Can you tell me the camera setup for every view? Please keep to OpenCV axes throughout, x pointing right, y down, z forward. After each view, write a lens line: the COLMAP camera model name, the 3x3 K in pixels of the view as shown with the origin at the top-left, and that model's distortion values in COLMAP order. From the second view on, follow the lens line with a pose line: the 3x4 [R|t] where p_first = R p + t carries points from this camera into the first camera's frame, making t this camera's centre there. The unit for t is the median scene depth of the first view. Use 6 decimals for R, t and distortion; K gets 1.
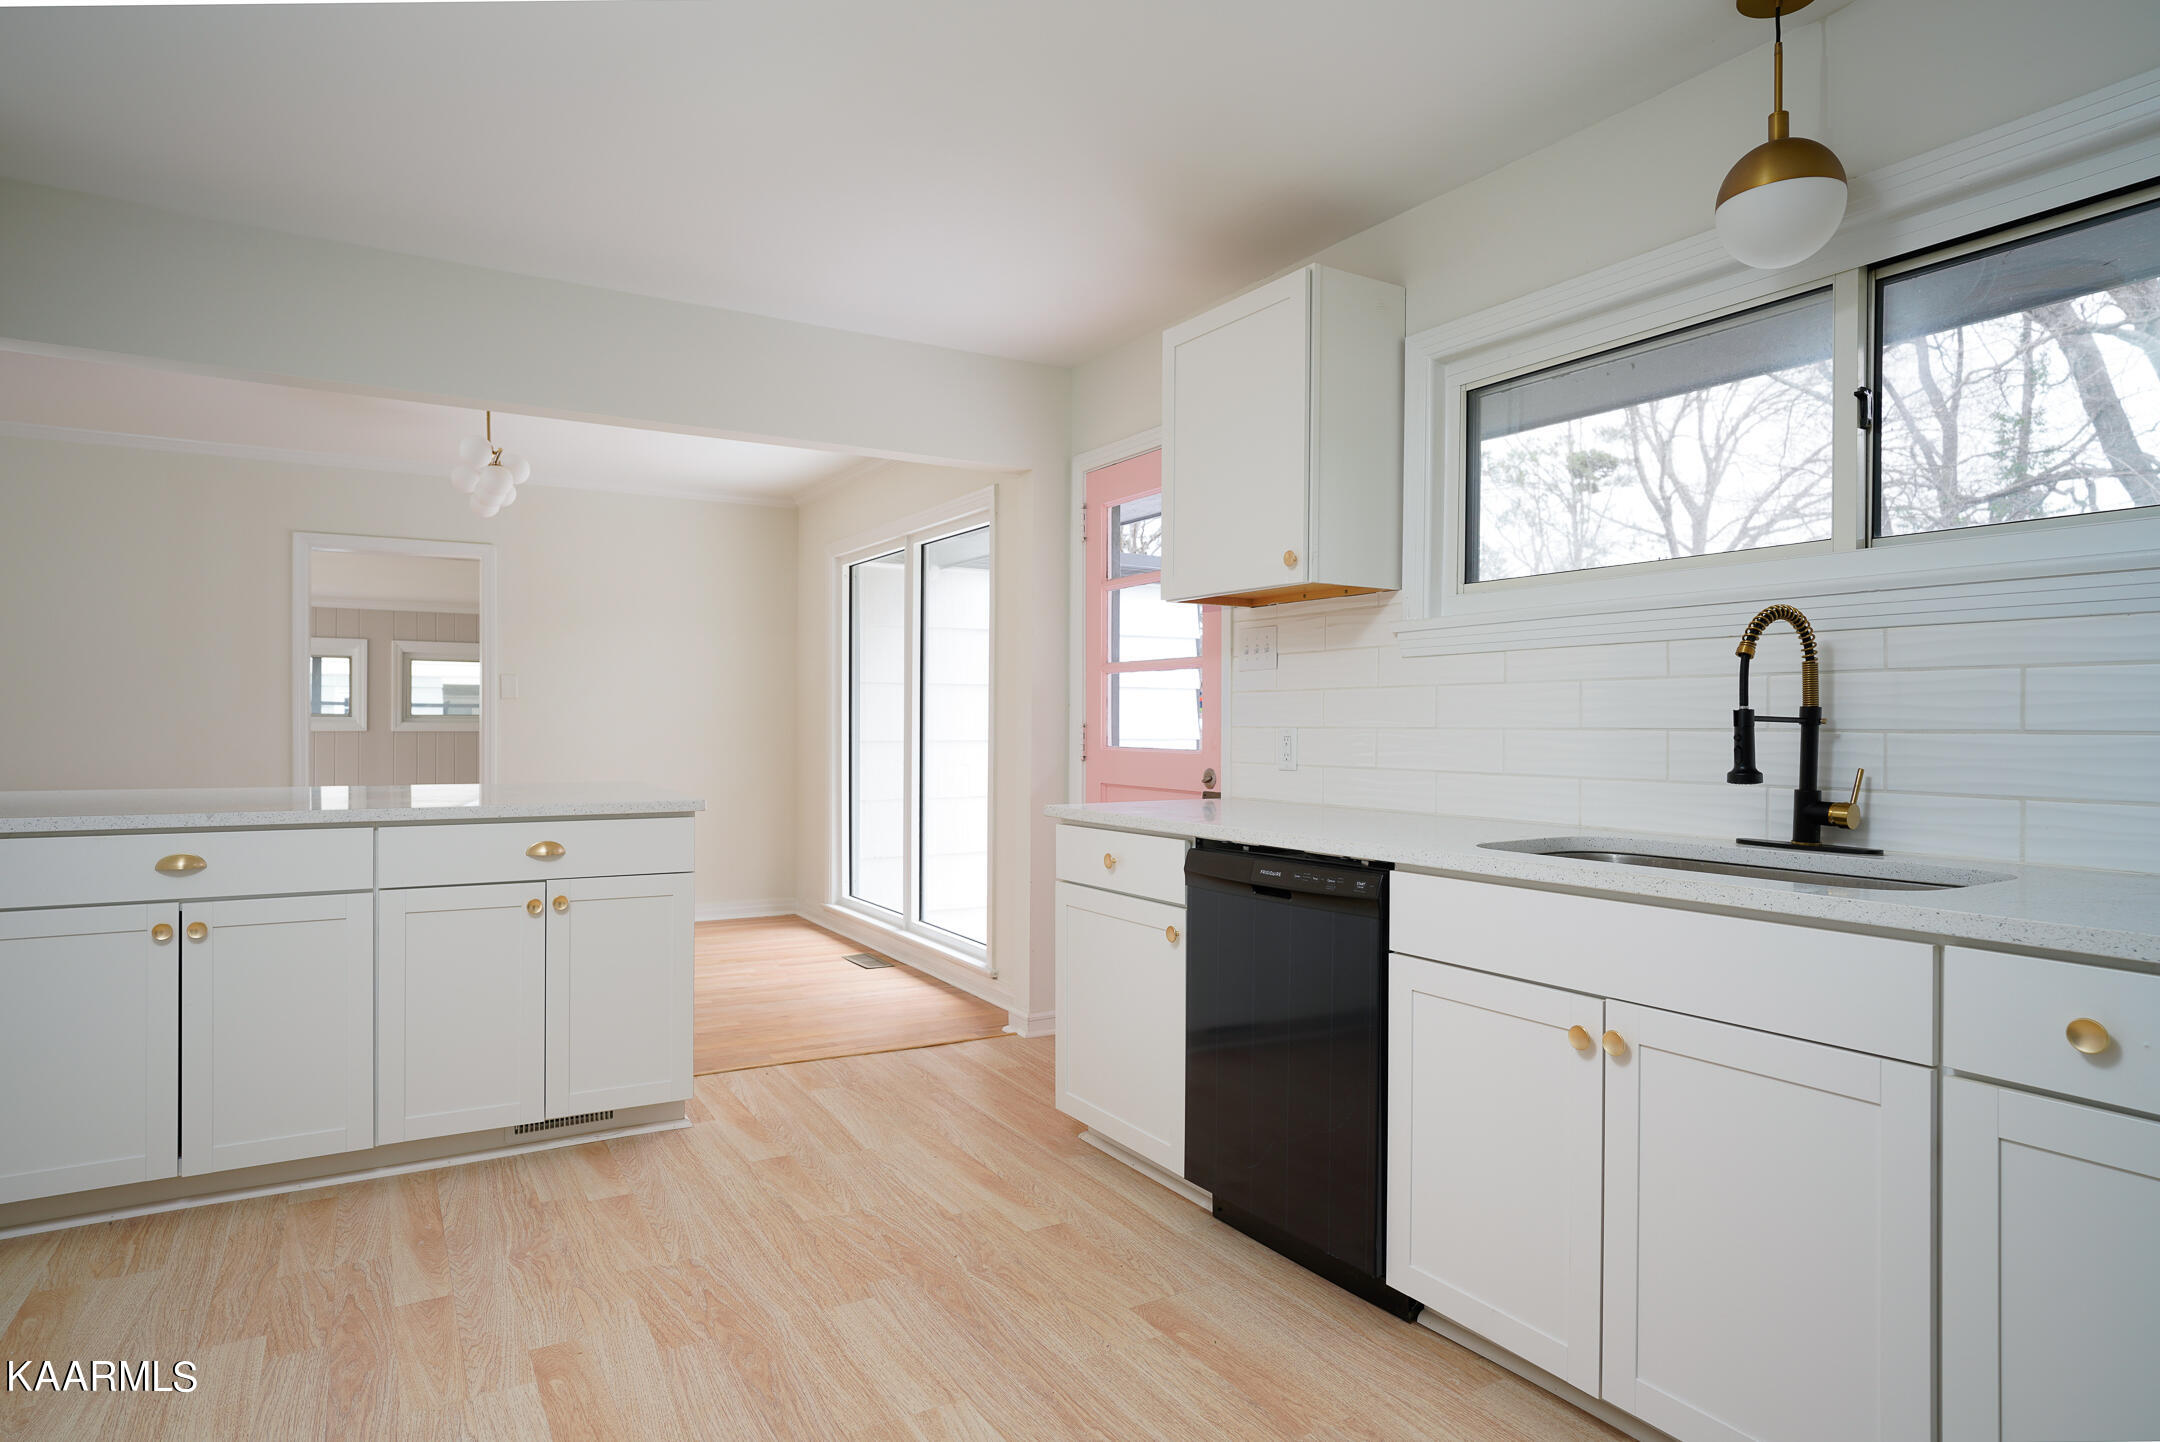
lens RADIAL K [[1240.6, 0, 1080.0], [0, 1240.6, 721.0], [0, 0, 1]] dist [-0.002922, -0.000332]
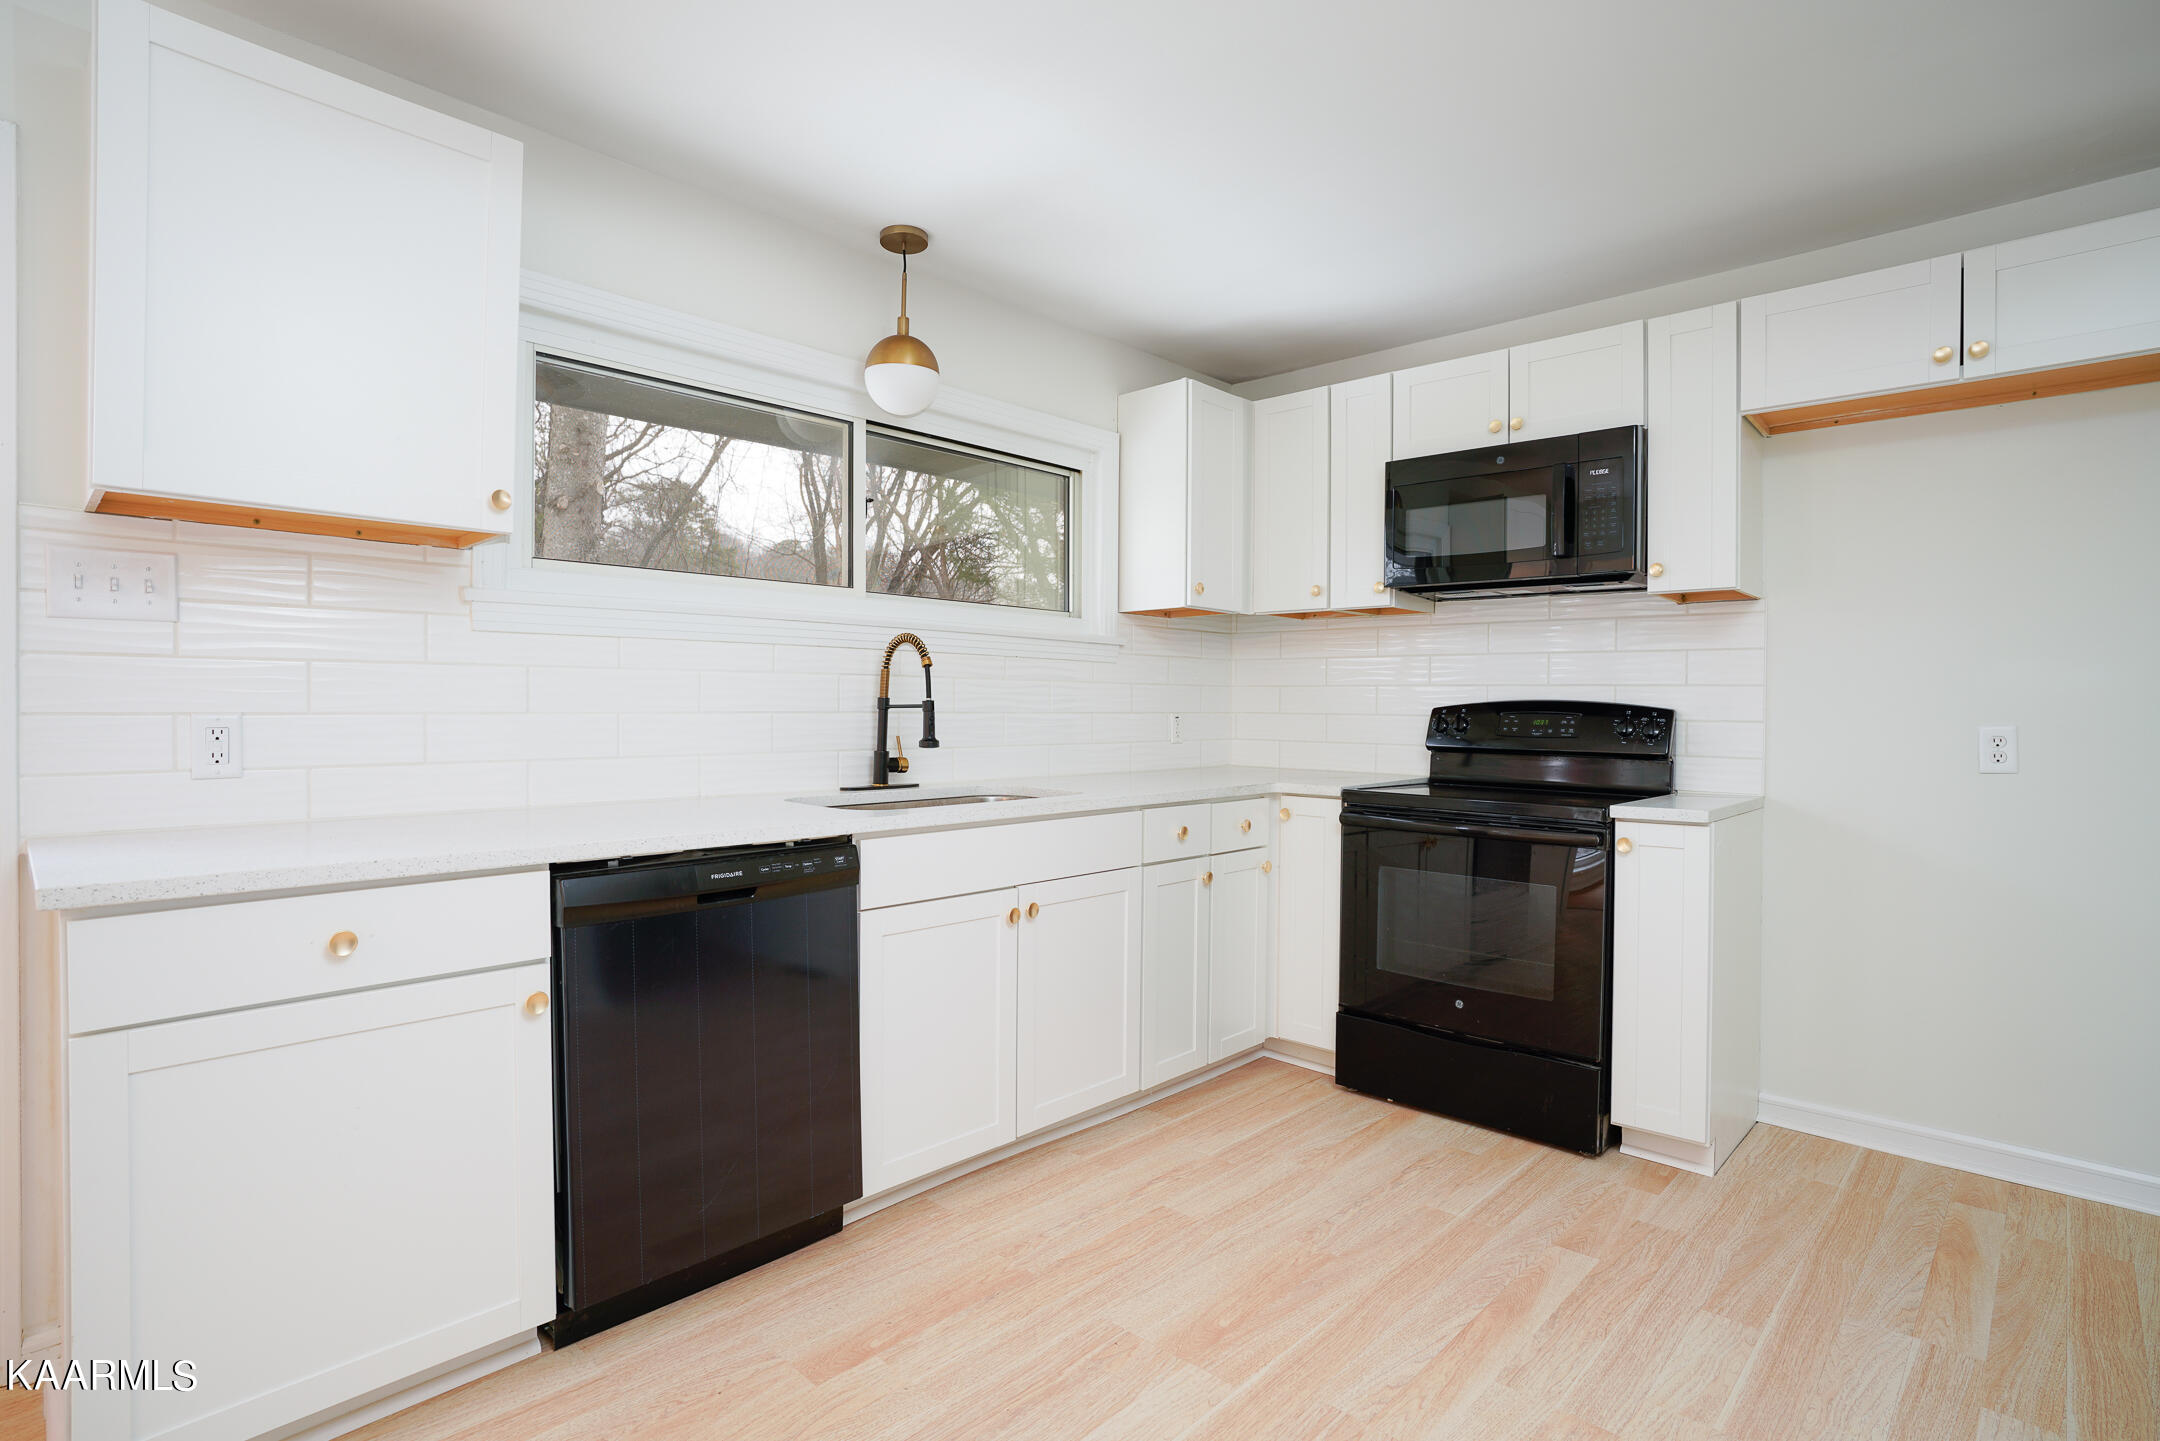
lens RADIAL K [[1089.1, 0, 1080.0], [0, 1089.1, 720.5], [0, 0, 1]] dist [0.000042, 0.000245]
pose [[-0.262937, -0.022961, 0.964540, -0.804459], [-0.011840, 0.999718, 0.020571, -0.013605], [-0.964740, -0.006012, -0.263135, 1.117518]]
